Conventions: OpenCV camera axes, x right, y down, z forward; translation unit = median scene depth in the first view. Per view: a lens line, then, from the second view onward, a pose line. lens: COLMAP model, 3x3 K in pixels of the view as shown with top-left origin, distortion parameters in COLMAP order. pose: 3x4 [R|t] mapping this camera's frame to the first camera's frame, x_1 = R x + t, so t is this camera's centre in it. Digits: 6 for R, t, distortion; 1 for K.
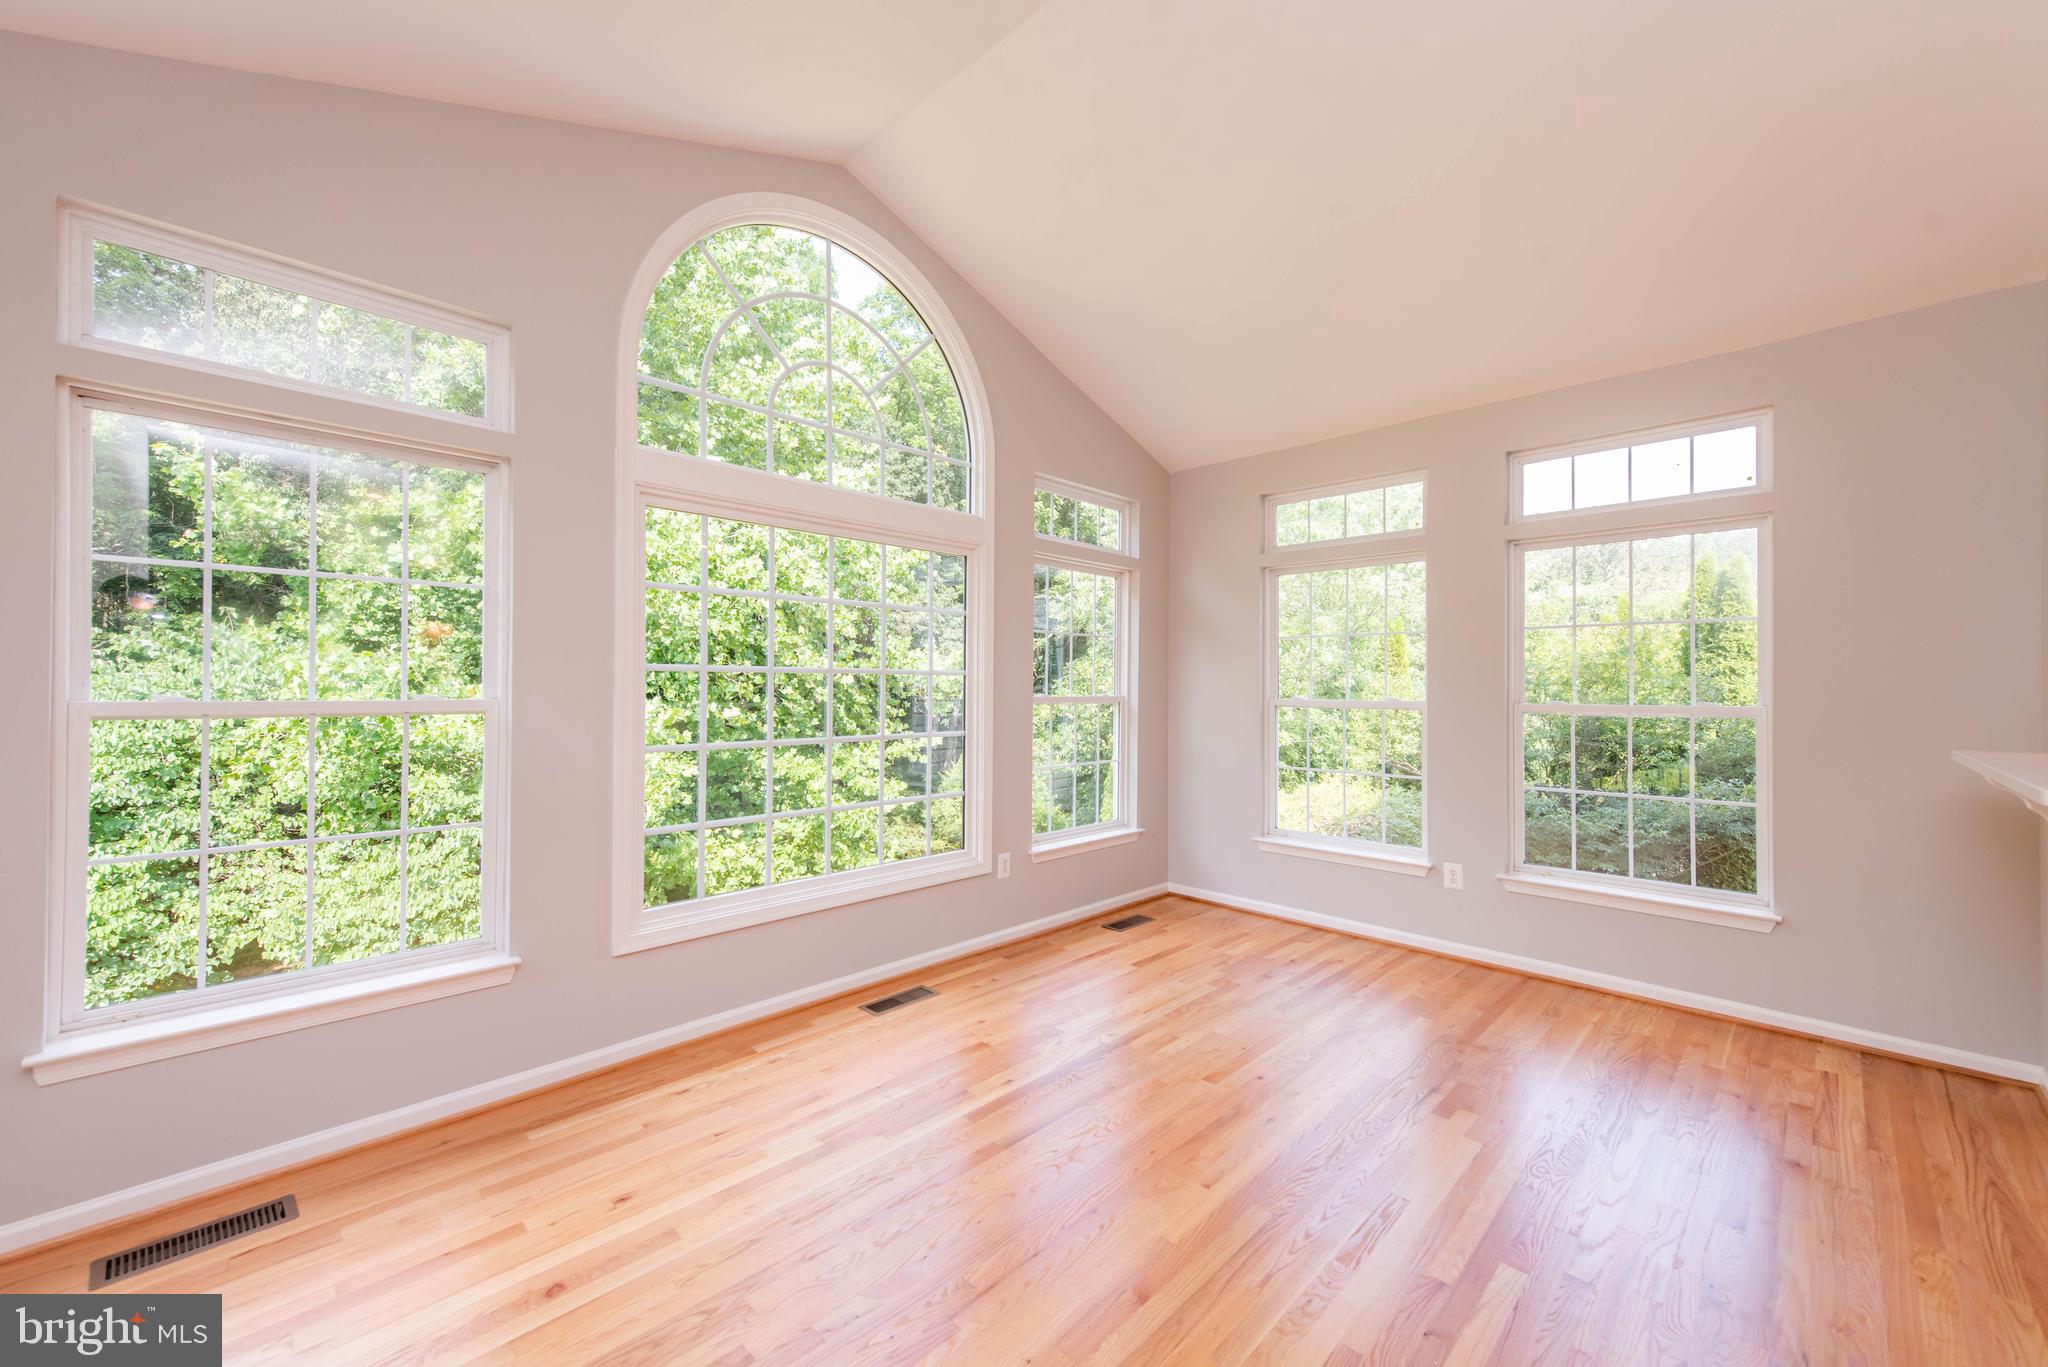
lens RADIAL K [[804.6, 0, 1026.2], [0, 804.6, 679.2], [0, 0, 1]] dist [0.015517, -0.004490]
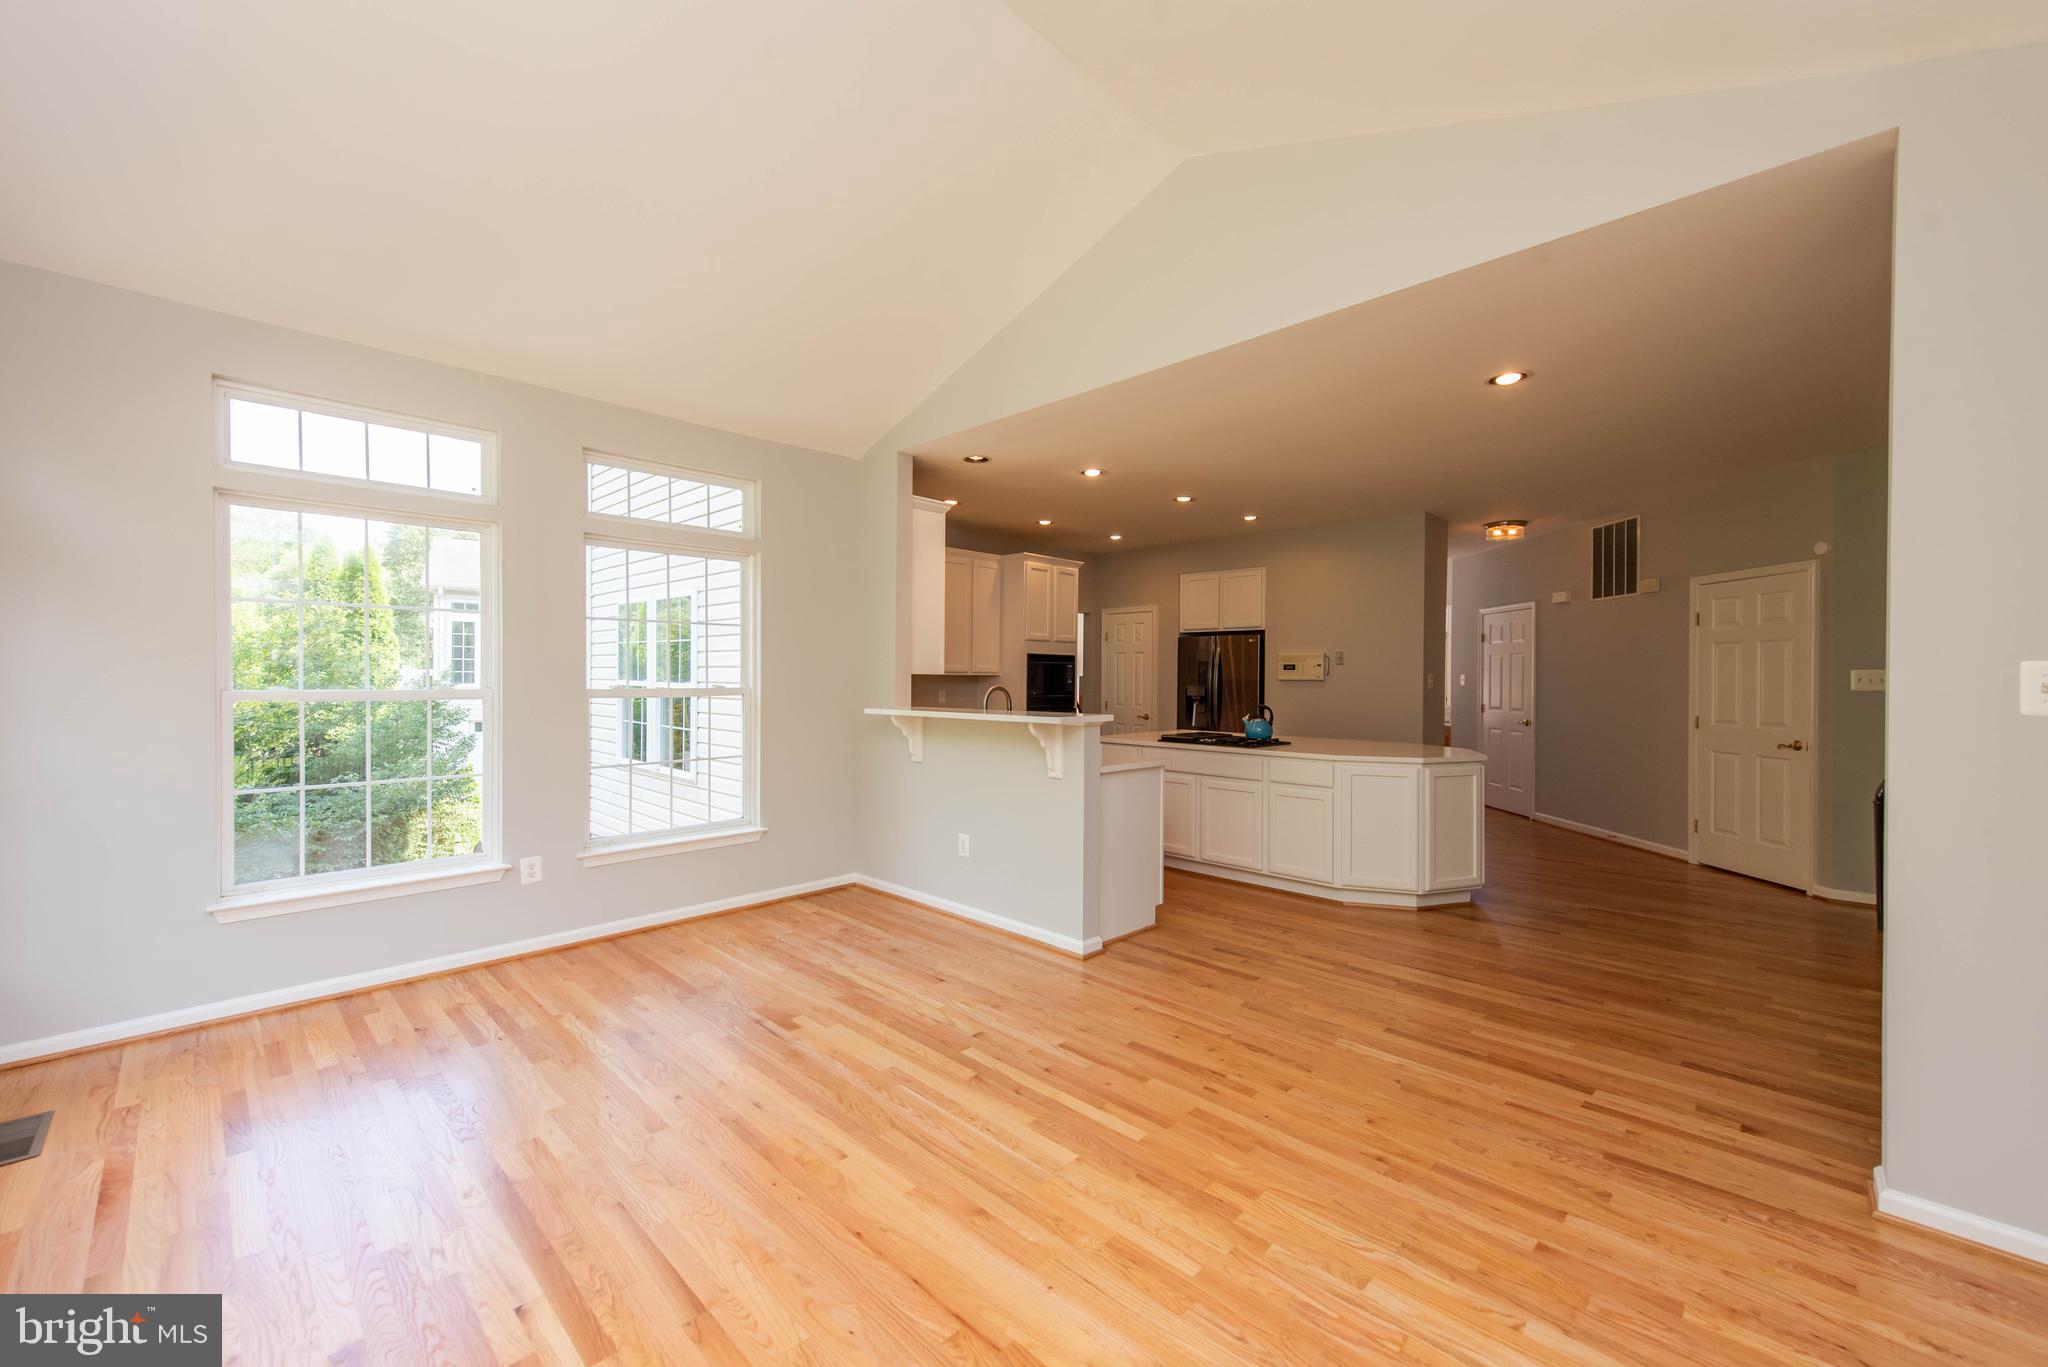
lens RADIAL K [[804.6, 0, 1026.2], [0, 804.6, 679.2], [0, 0, 1]] dist [0.015517, -0.004490]
pose [[-0.004871, -0.009966, 0.999938, -0.450042], [-0.012103, 0.999878, 0.009906, -0.000498], [-0.999915, -0.012054, -0.004991, 0.431955]]
